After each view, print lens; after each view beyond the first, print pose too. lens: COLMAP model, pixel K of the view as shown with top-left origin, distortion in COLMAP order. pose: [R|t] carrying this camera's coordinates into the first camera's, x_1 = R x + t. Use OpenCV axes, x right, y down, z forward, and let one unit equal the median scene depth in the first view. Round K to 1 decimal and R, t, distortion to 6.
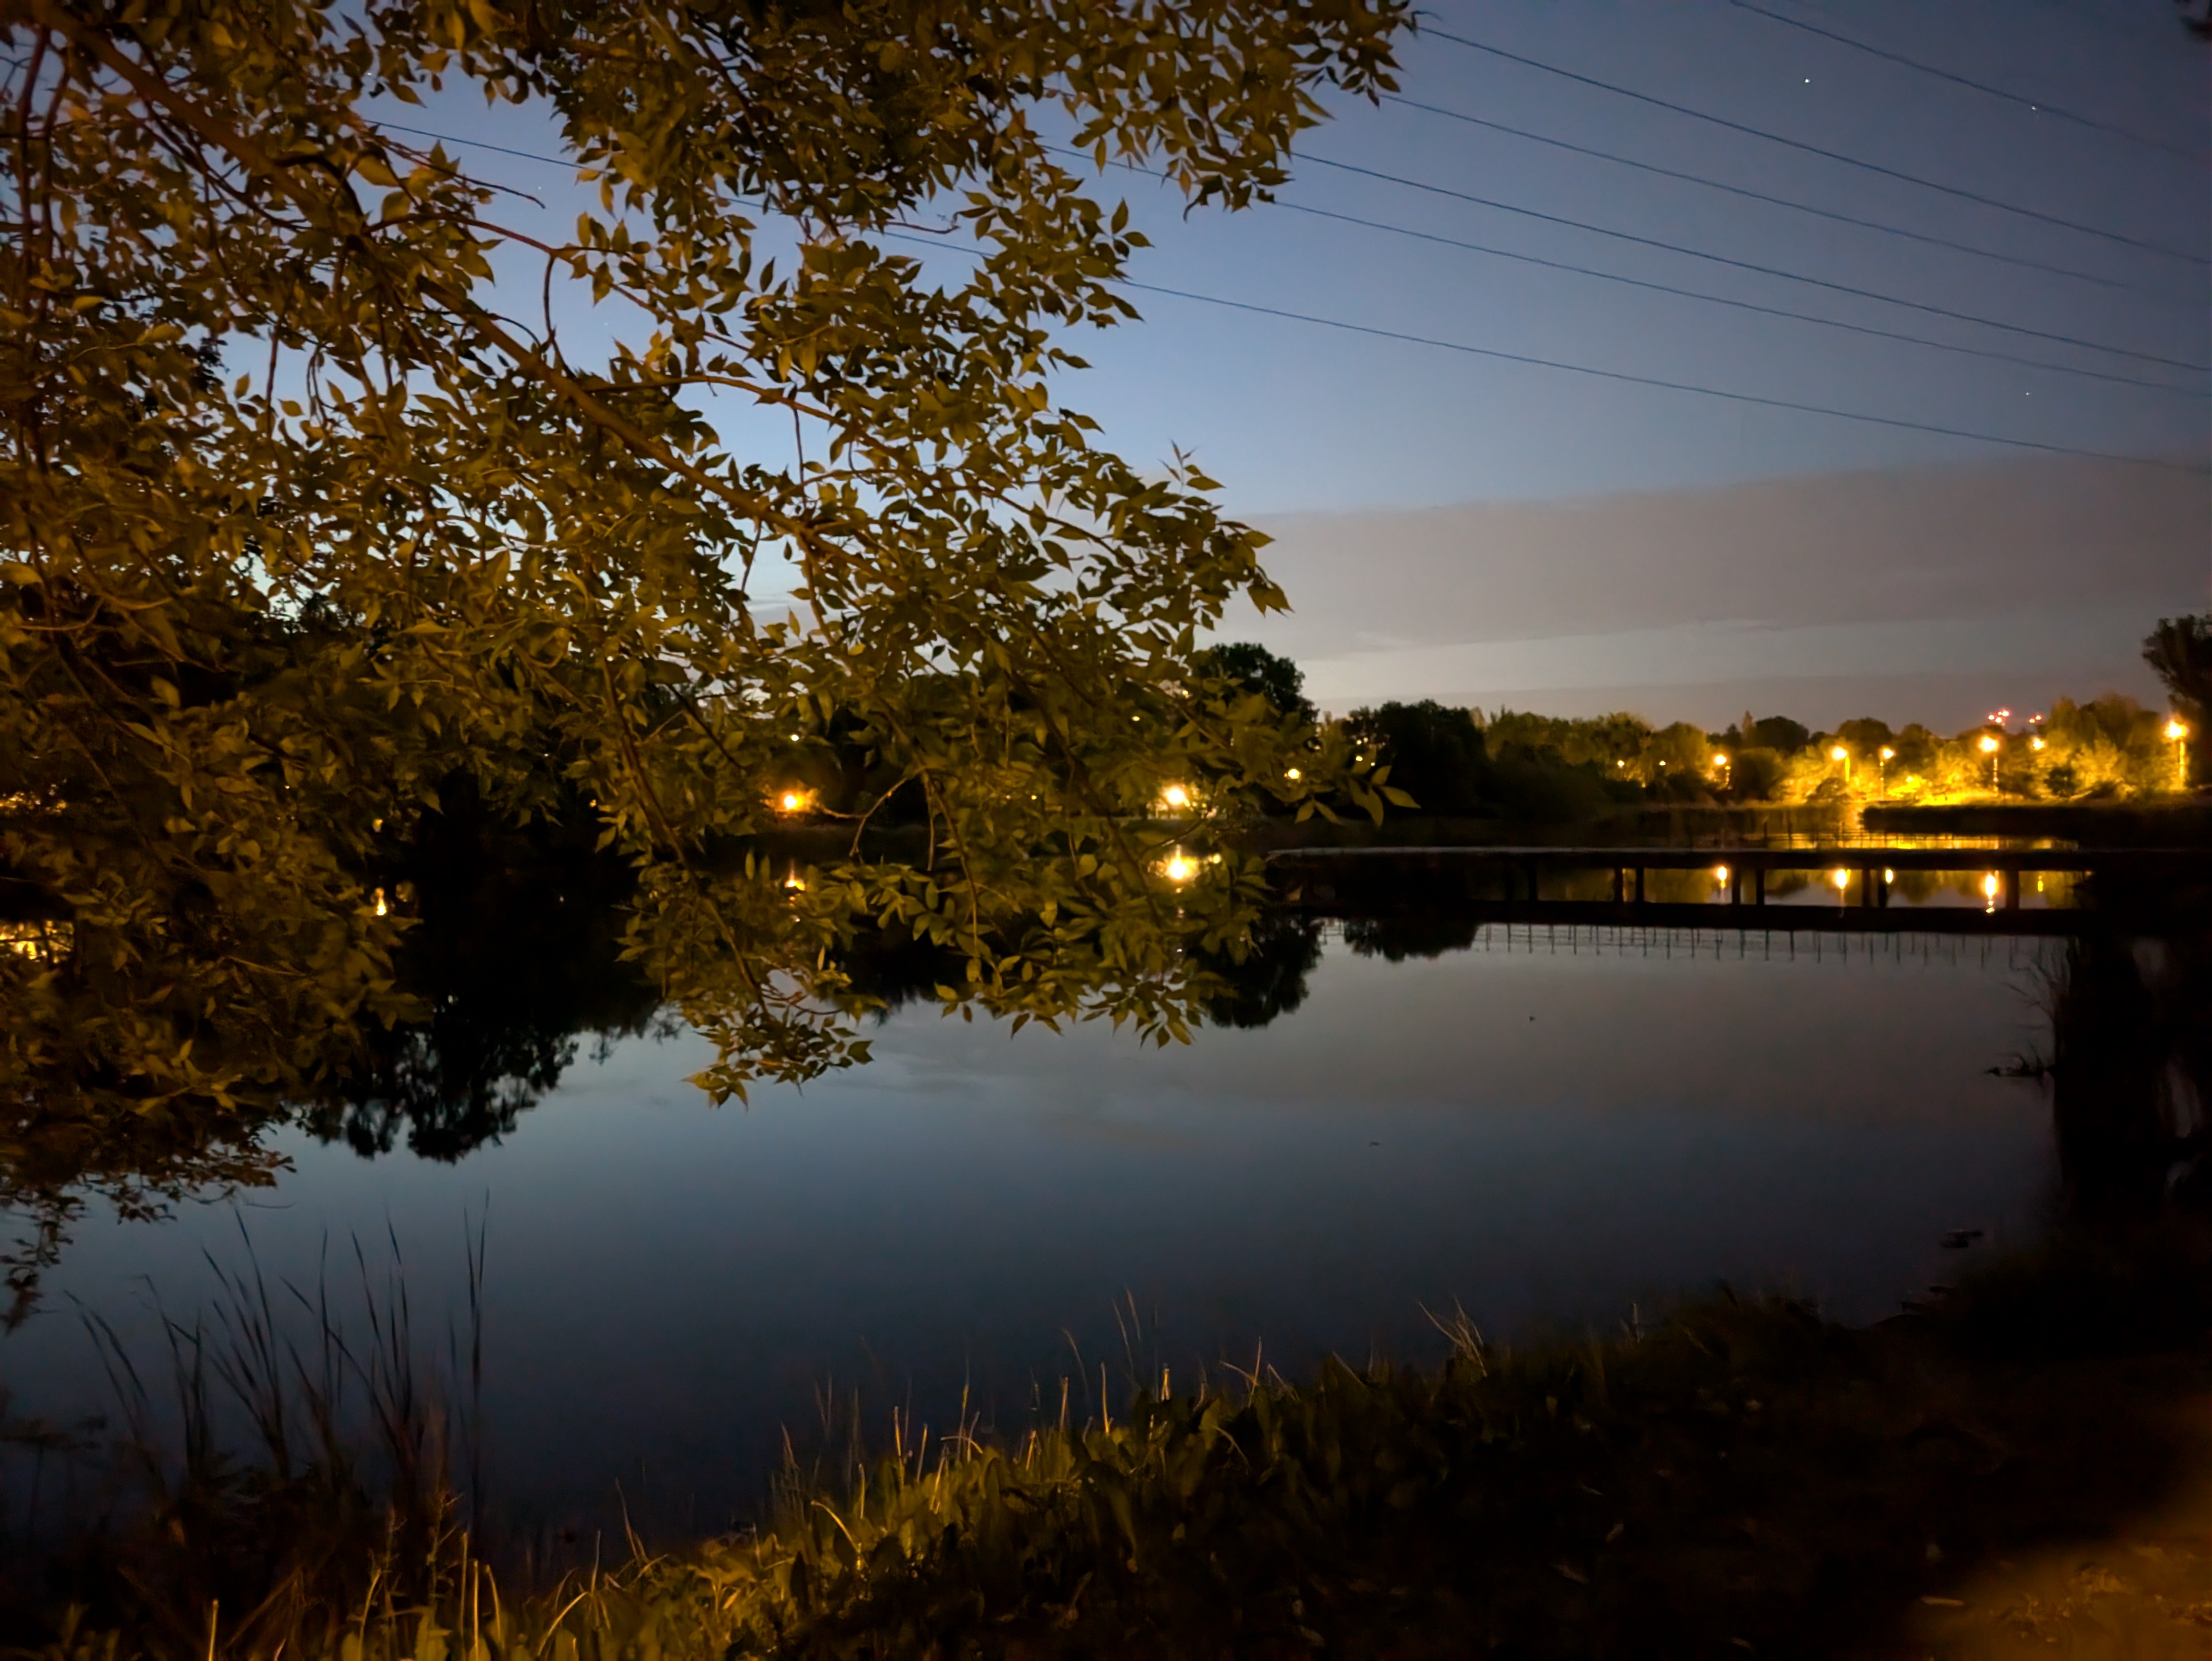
lens RADIAL K [[1547.5, 0, 1107.4], [0, 1547.5, 705.0], [0, 0, 1]] dist [0.002791, -0.015327]
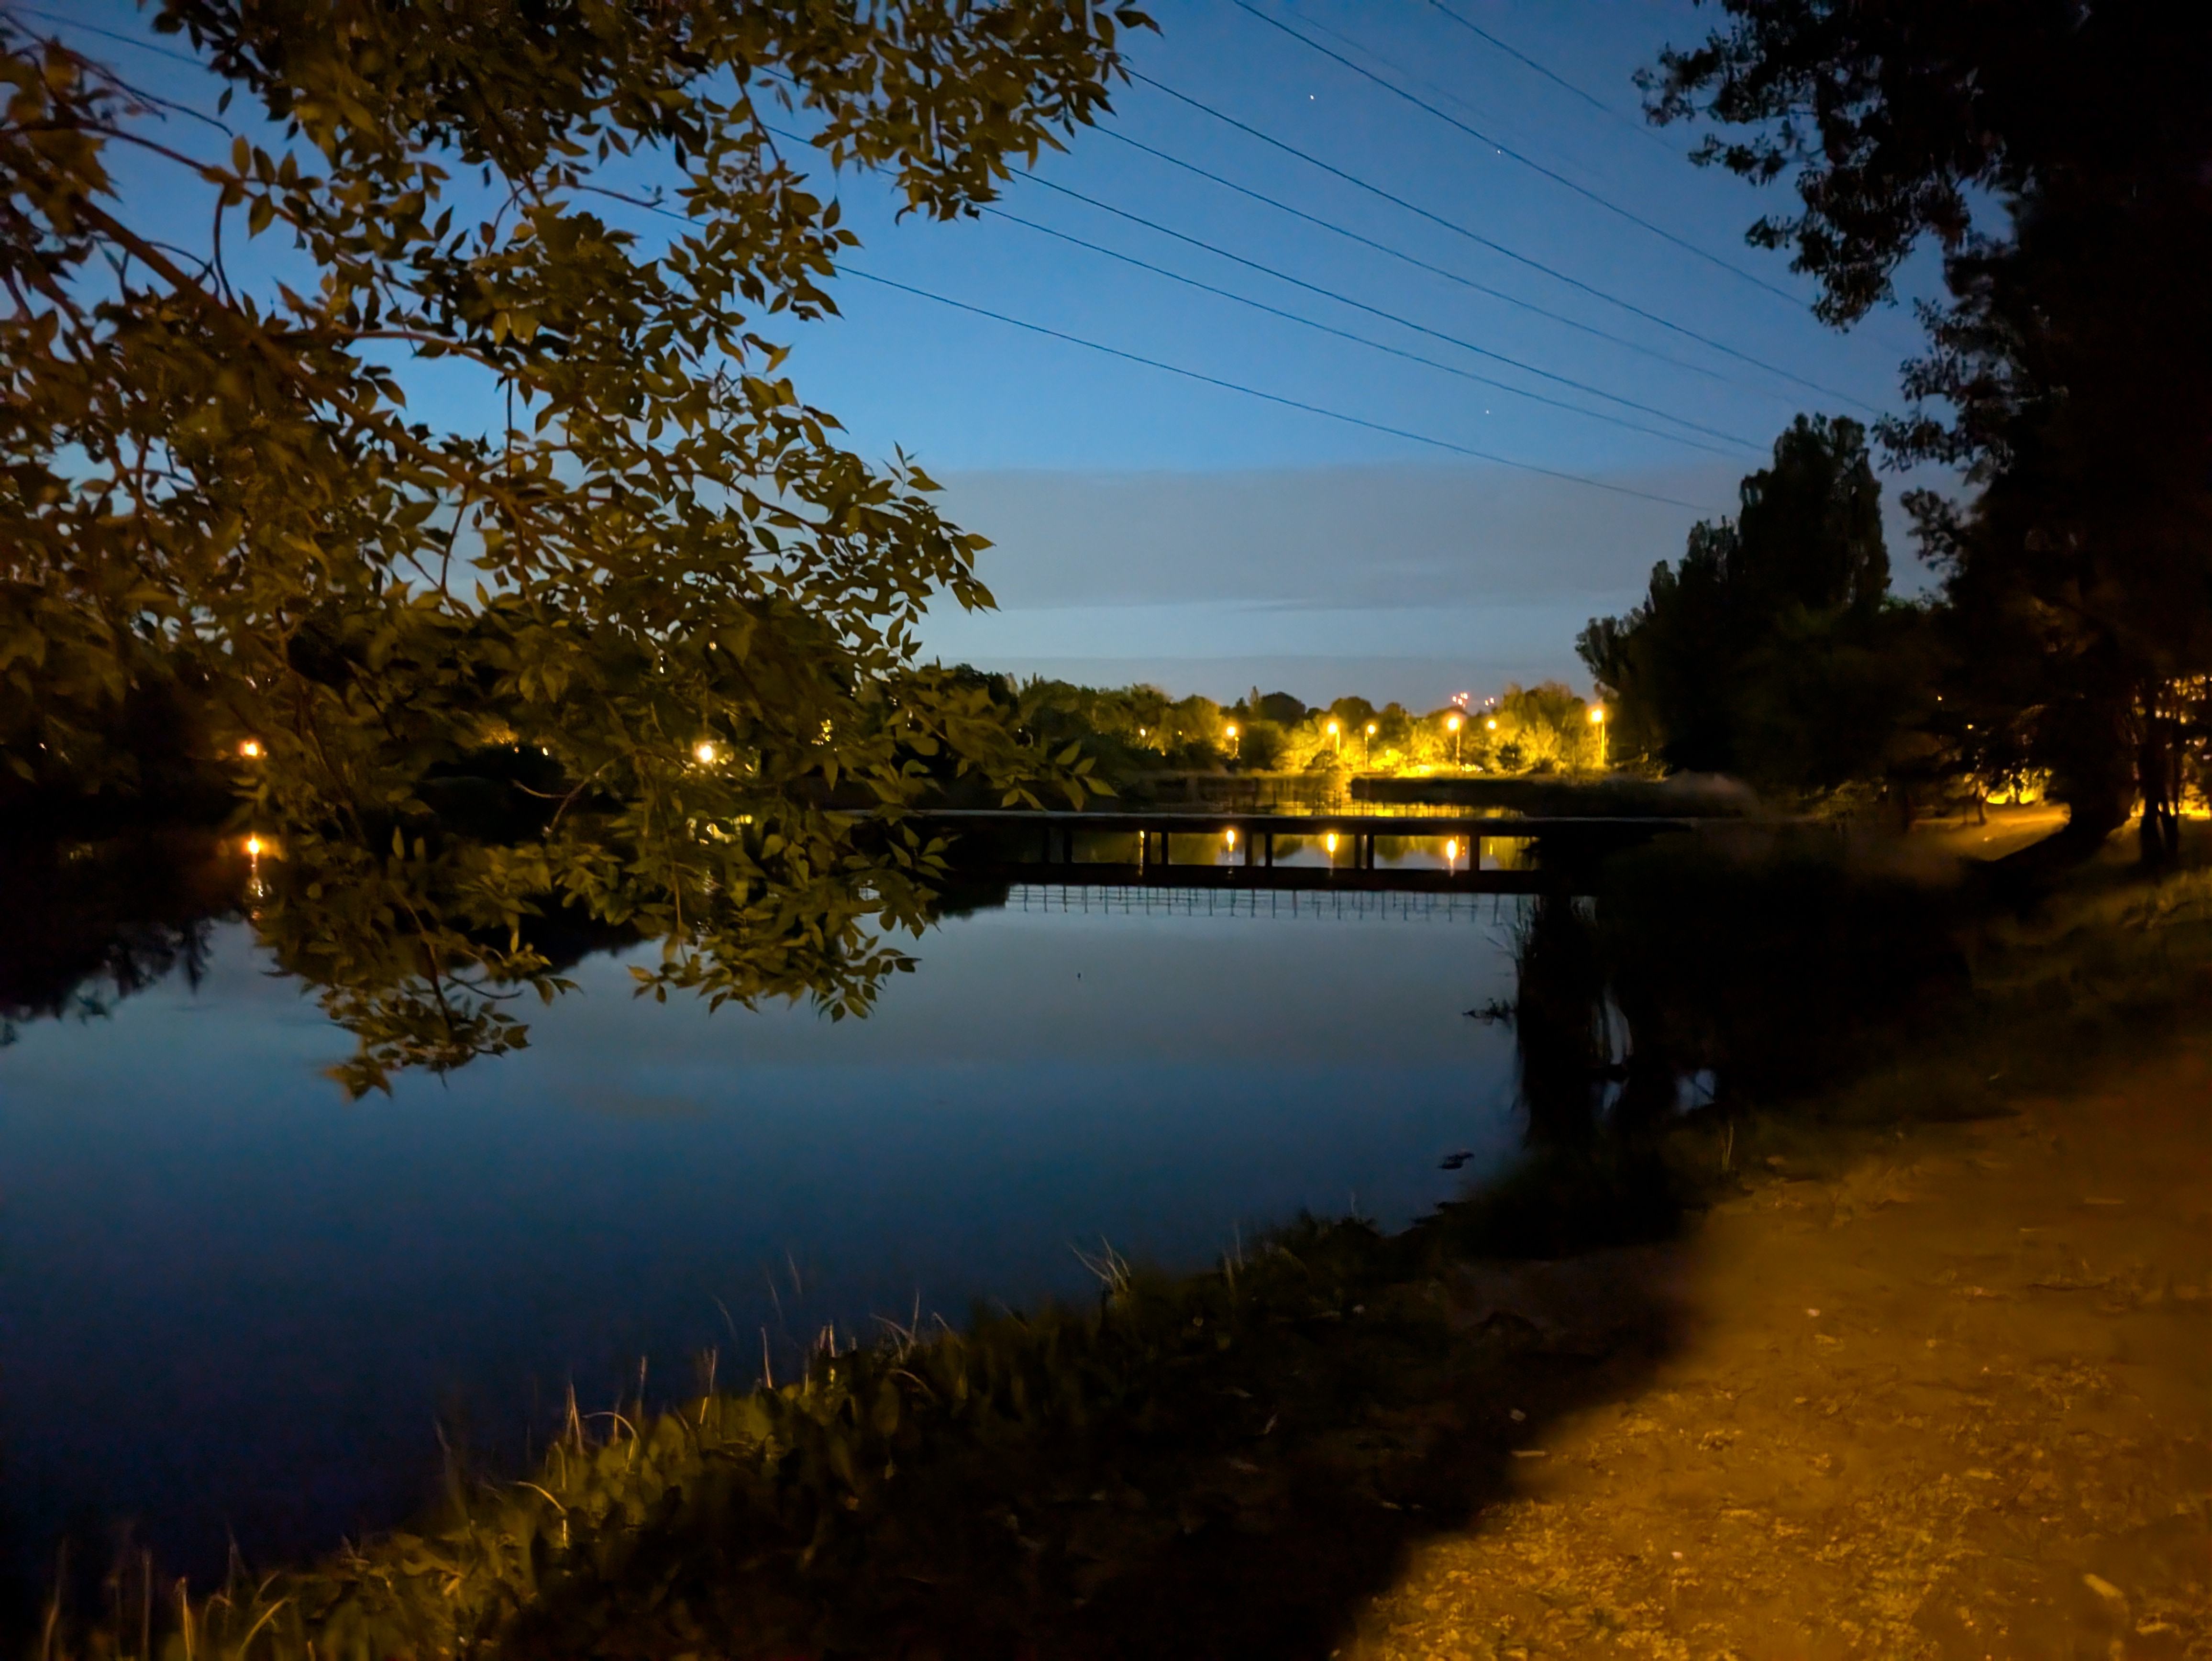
lens RADIAL K [[1547.5, 0, 1107.4], [0, 1547.5, 705.0], [0, 0, 1]] dist [0.002791, -0.015327]
pose [[0.954931, 0.028744, 0.295434, -0.095570], [-0.036091, 0.999159, 0.019442, -0.014425], [-0.294627, -0.029228, 0.955165, -0.035348]]
